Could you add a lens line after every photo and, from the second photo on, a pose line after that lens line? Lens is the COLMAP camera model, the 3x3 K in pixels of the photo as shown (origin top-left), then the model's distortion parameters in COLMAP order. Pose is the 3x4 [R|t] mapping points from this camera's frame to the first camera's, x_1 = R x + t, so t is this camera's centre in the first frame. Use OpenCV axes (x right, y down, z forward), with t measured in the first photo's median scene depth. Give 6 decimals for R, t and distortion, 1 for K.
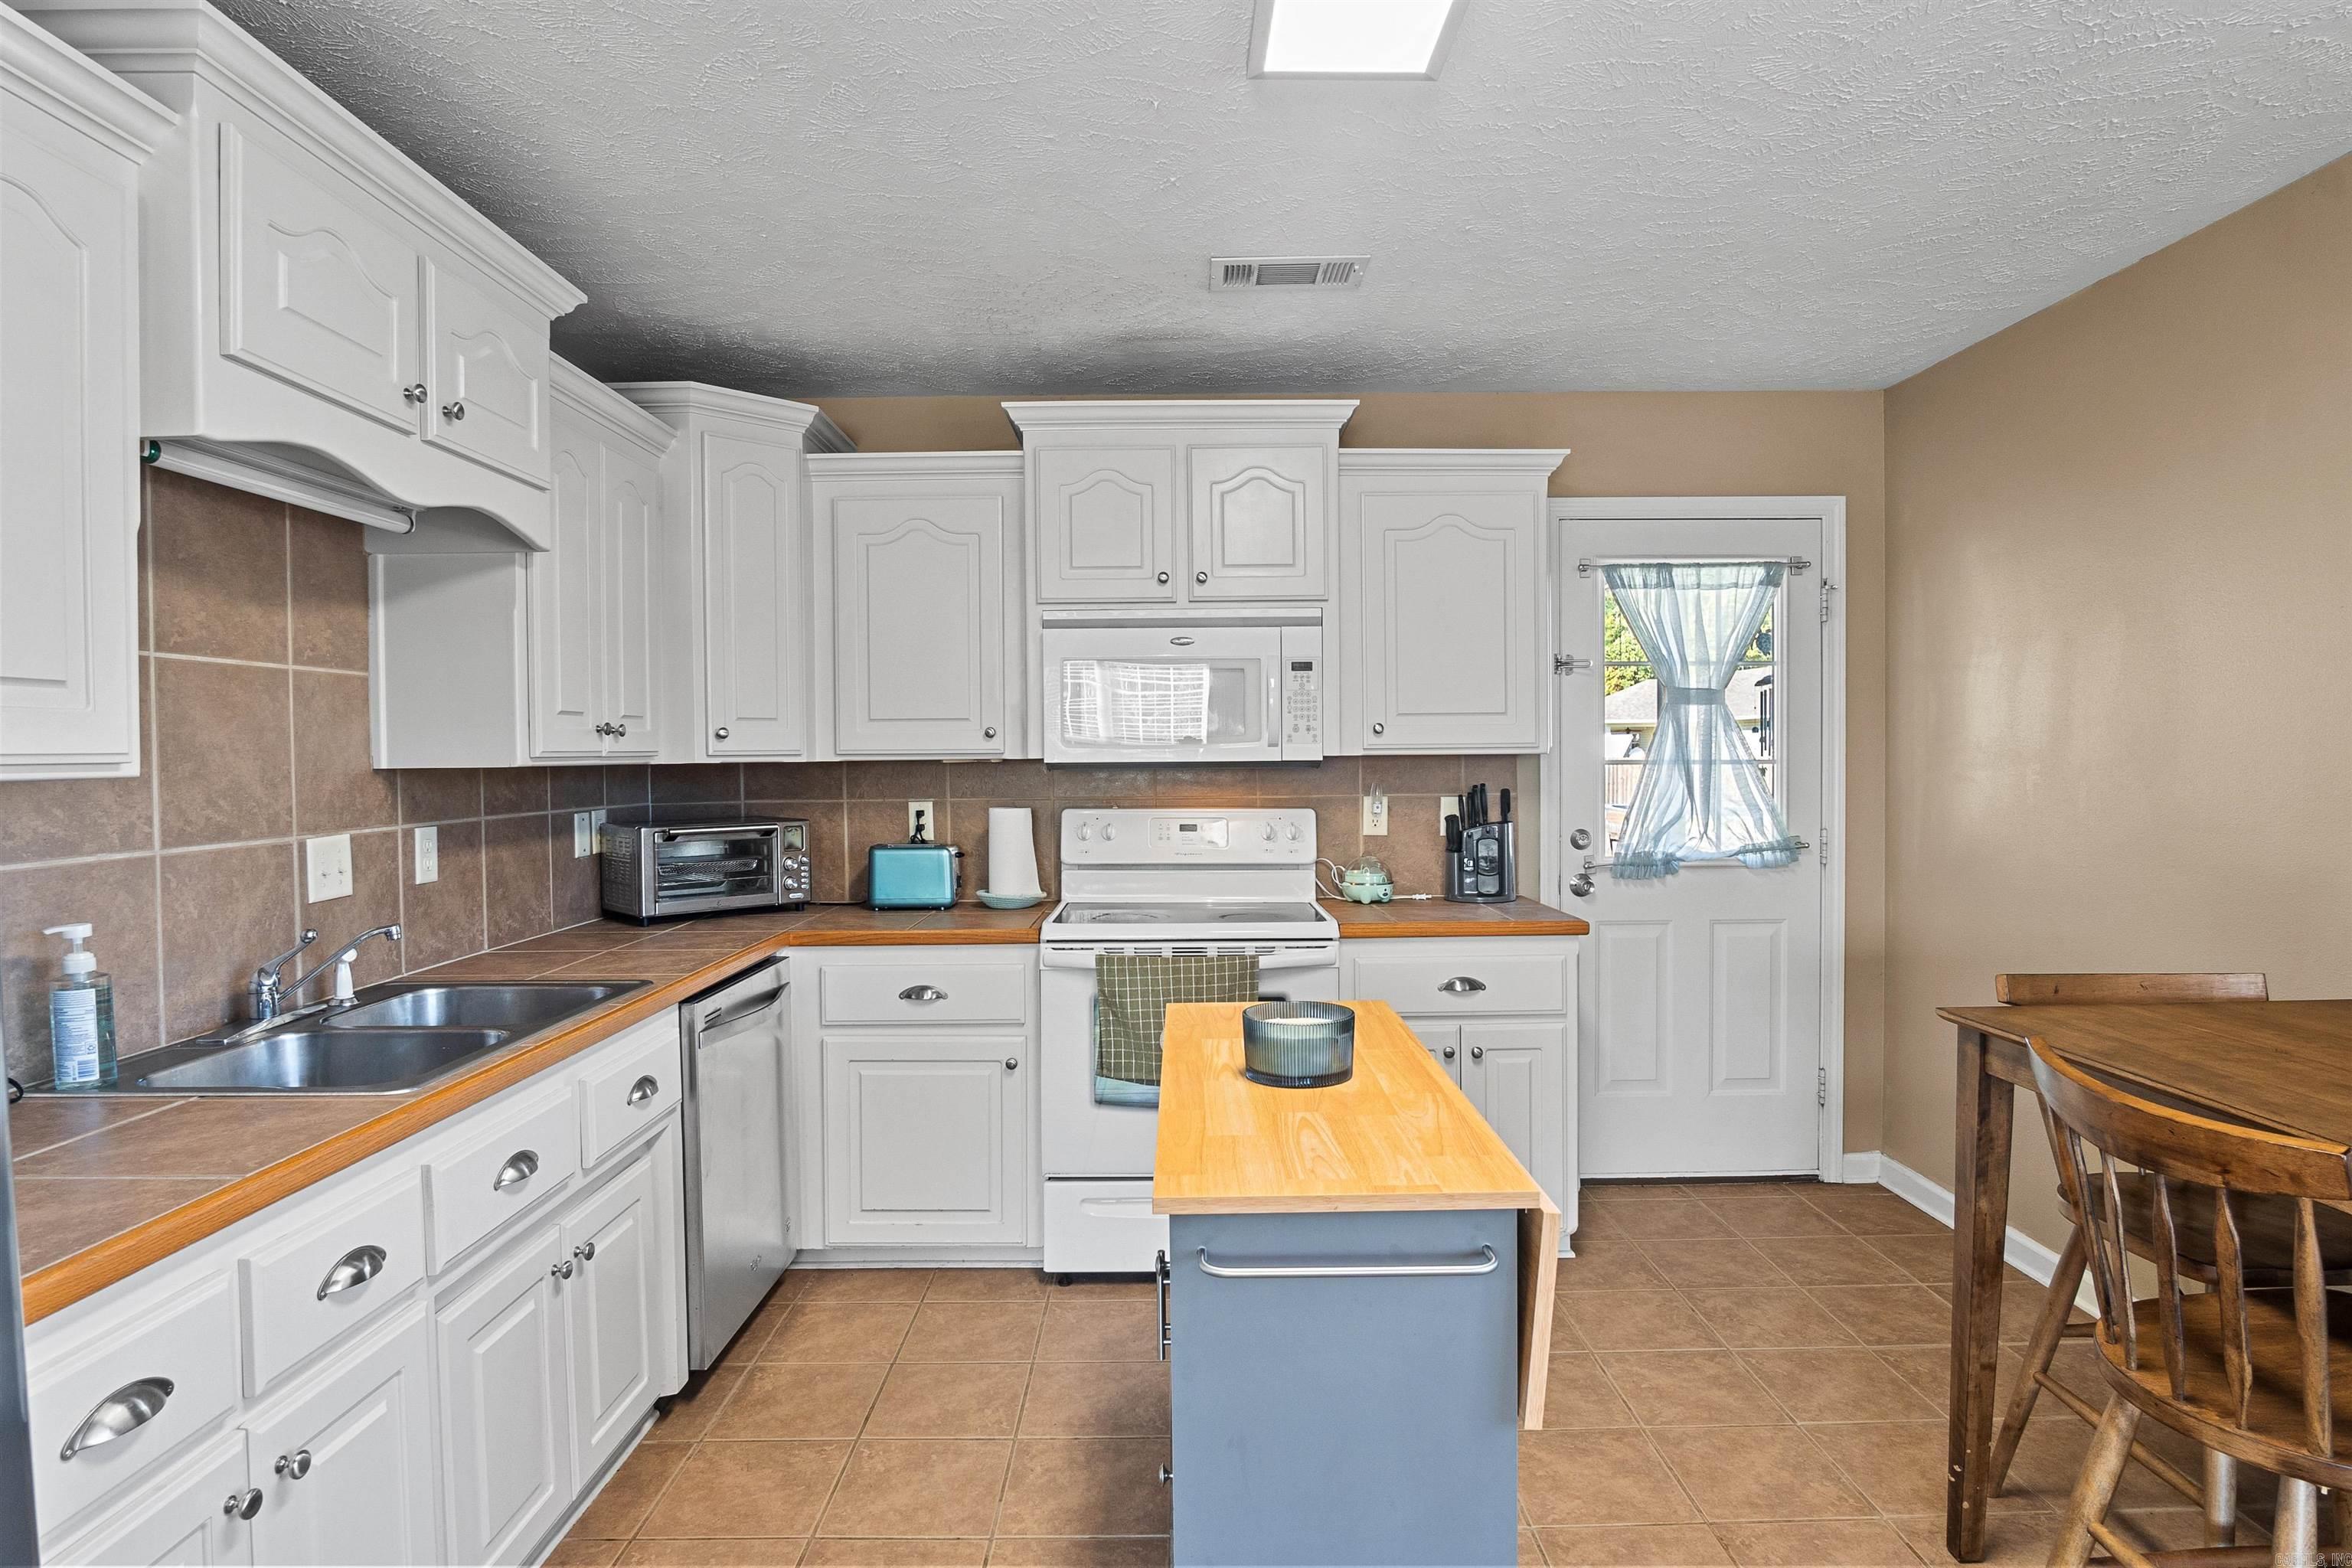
lens RADIAL K [[1274.0, 0, 1185.5], [0, 1274.0, 777.1], [0, 0, 1]] dist [-0.028979, 0.005021]
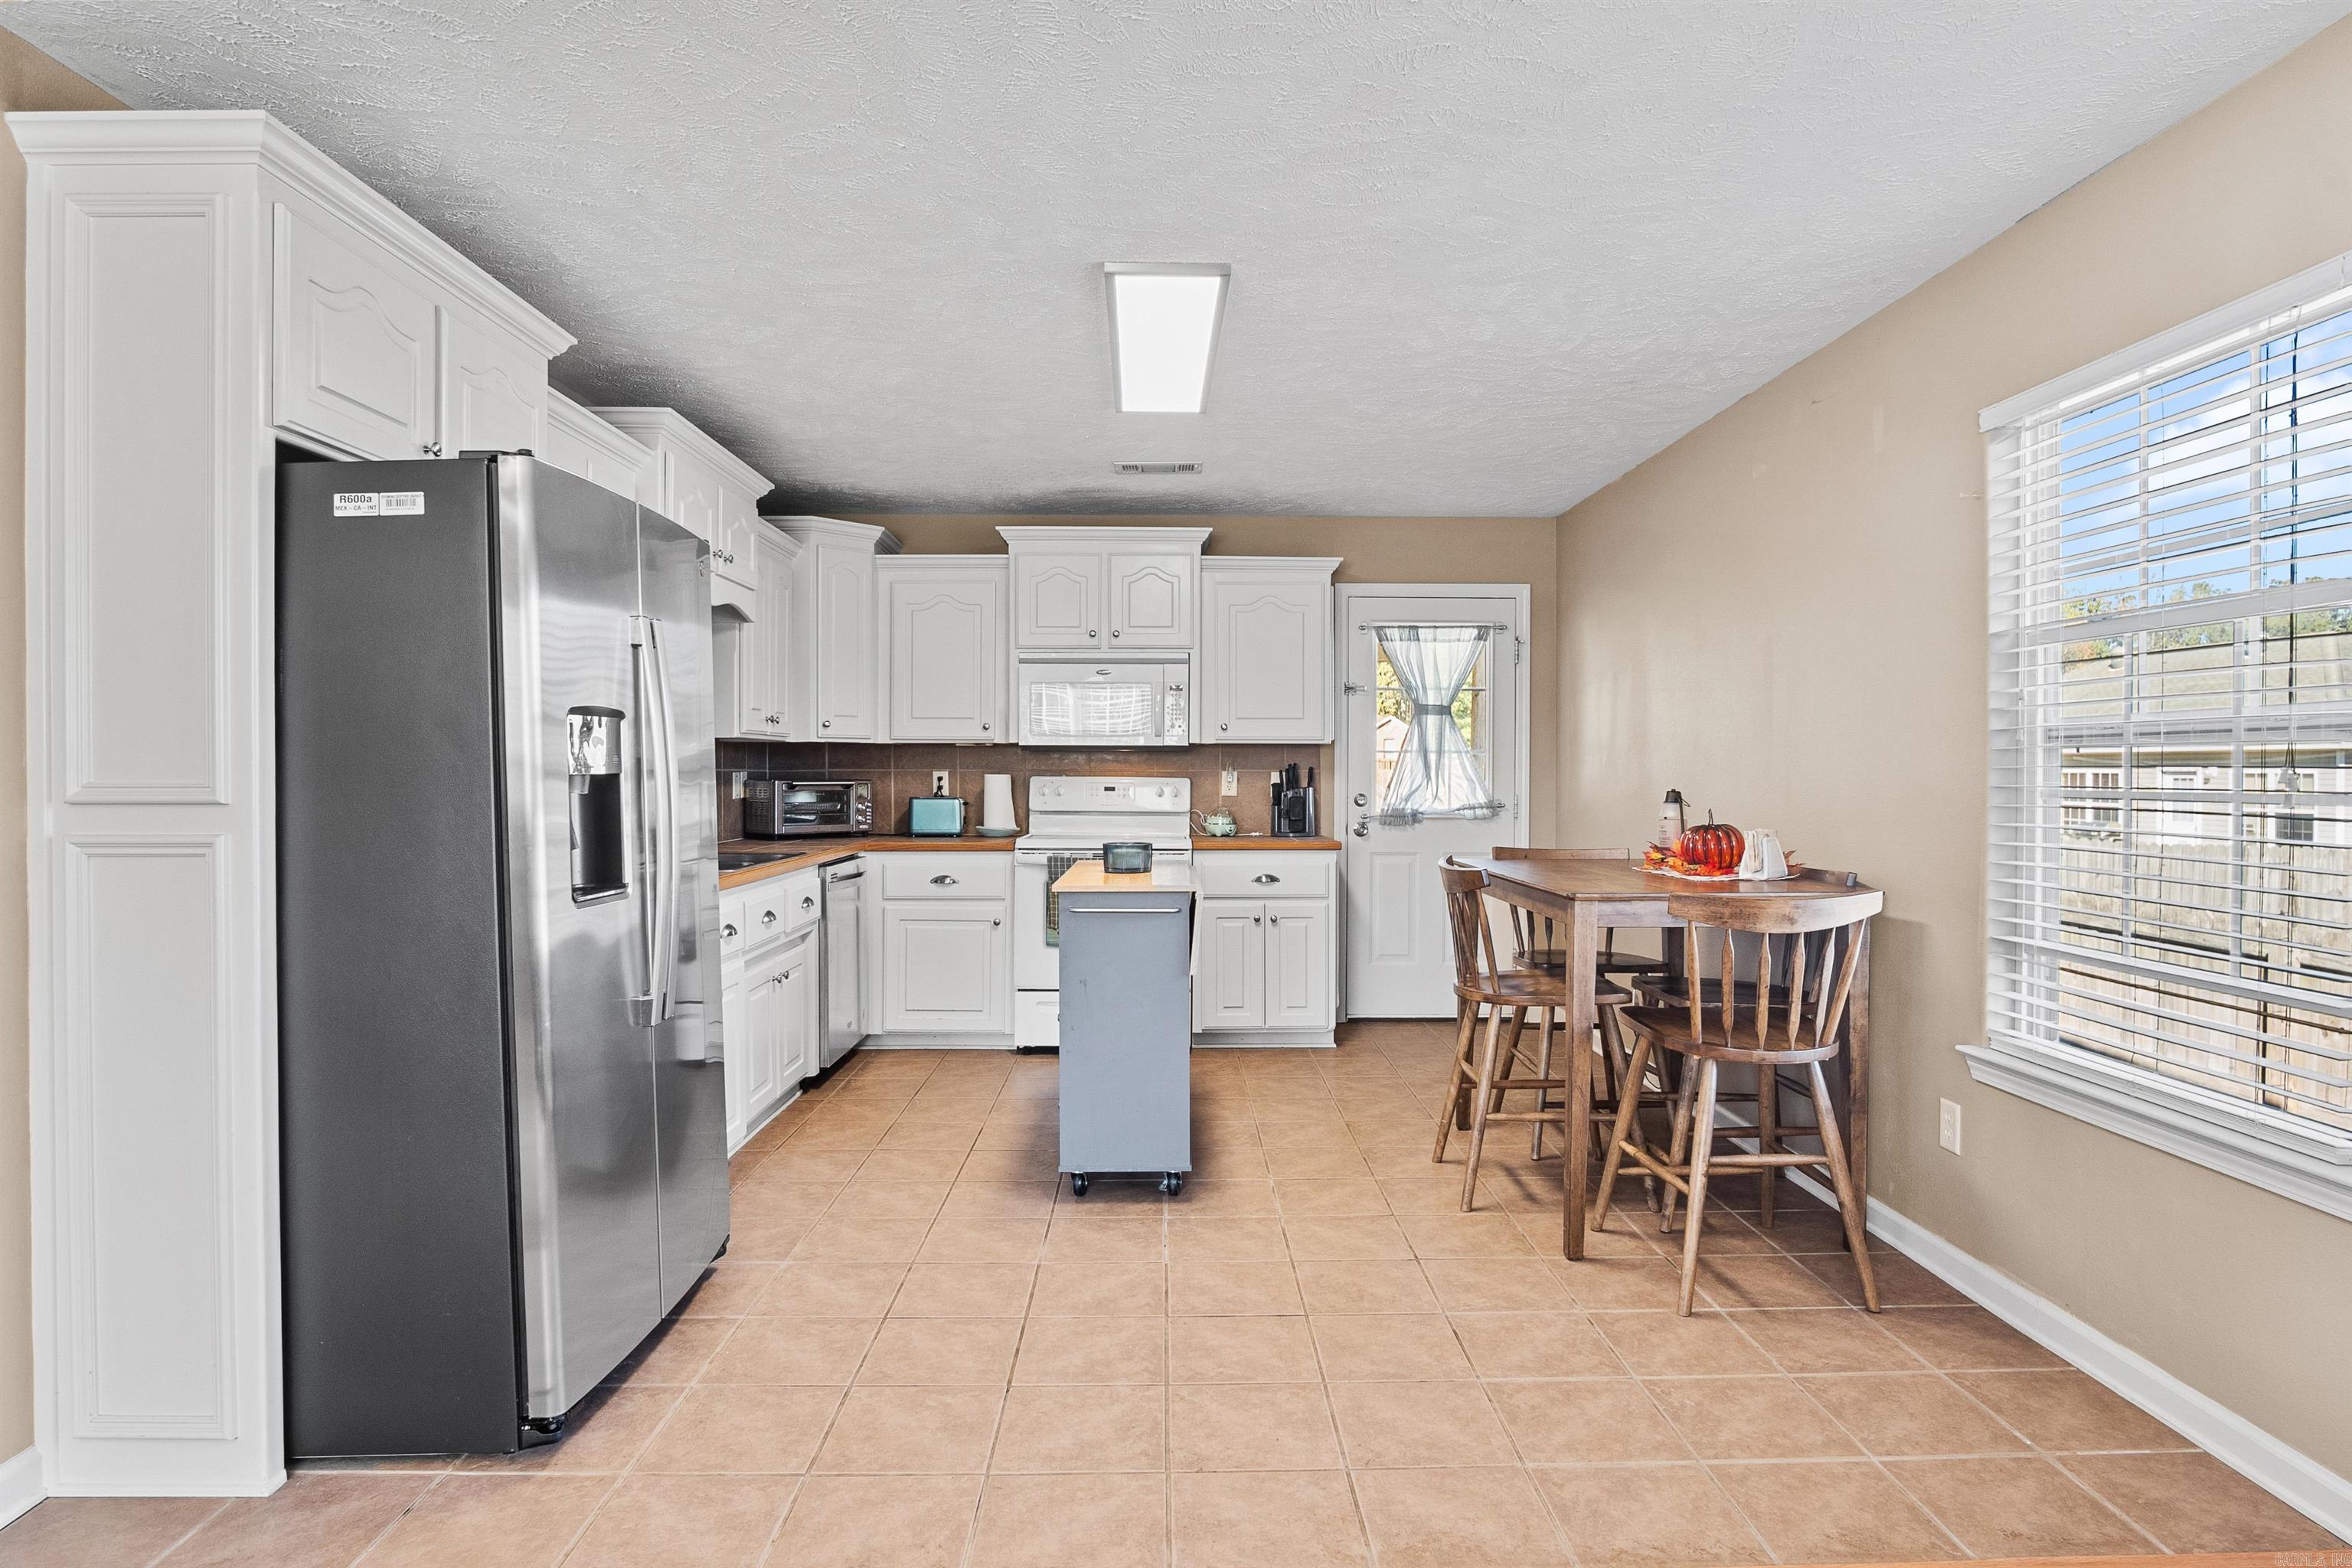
lens RADIAL K [[1274.0, 0, 1186.2], [0, 1274.0, 773.8], [0, 0, 1]] dist [-0.028979, 0.005021]
pose [[0.999838, 0.011255, 0.014045, 0.080049], [-0.011019, 0.999798, -0.016827, 0.049703], [-0.014231, 0.016669, 0.999760, -0.628771]]
